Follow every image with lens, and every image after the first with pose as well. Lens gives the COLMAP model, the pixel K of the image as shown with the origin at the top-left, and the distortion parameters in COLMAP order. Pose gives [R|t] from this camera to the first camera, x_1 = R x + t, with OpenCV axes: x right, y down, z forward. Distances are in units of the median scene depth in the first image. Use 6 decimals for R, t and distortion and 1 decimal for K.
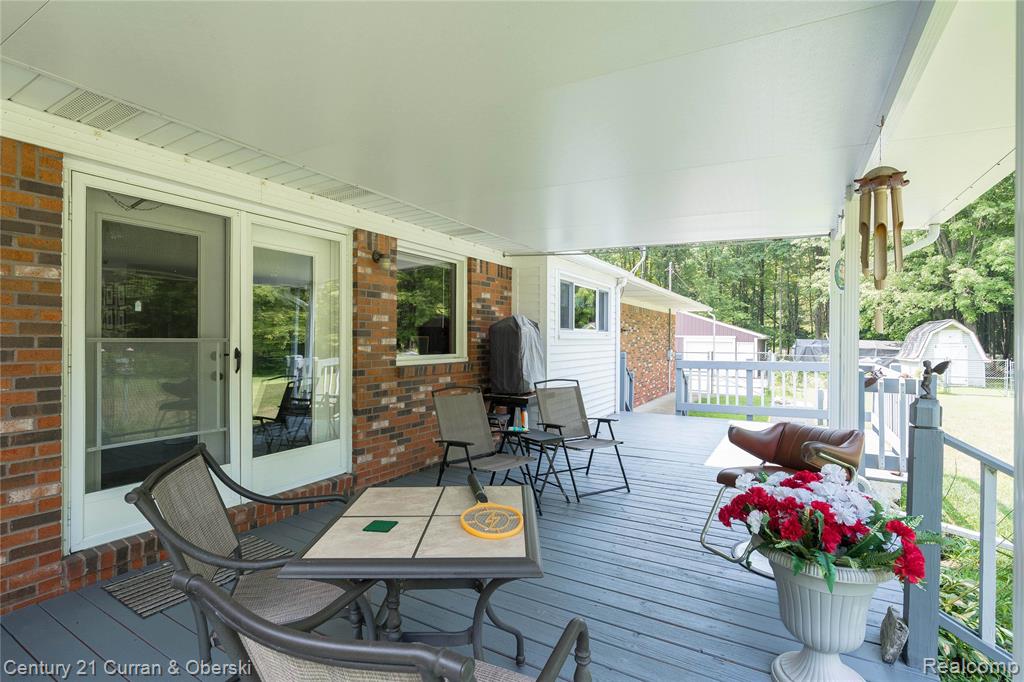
lens RADIAL K [[468.4, 0, 509.2], [0, 468.4, 339.2], [0, 0, 1]] dist [-0.021402, 0.000919]
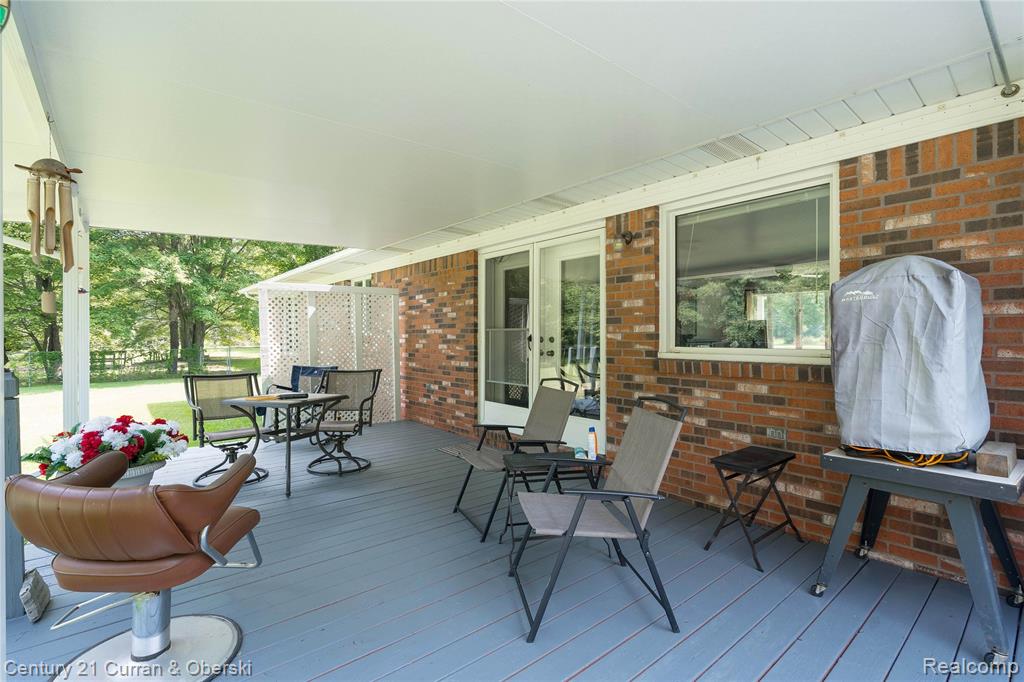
lens RADIAL K [[468.4, 0, 506.0], [0, 468.4, 335.6], [0, 0, 1]] dist [-0.021402, 0.000919]
pose [[-0.342428, 0.005611, -0.939527, 0.668379], [0.008841, 0.999957, 0.002750, 0.013311], [0.939503, -0.007365, -0.342462, 1.083366]]
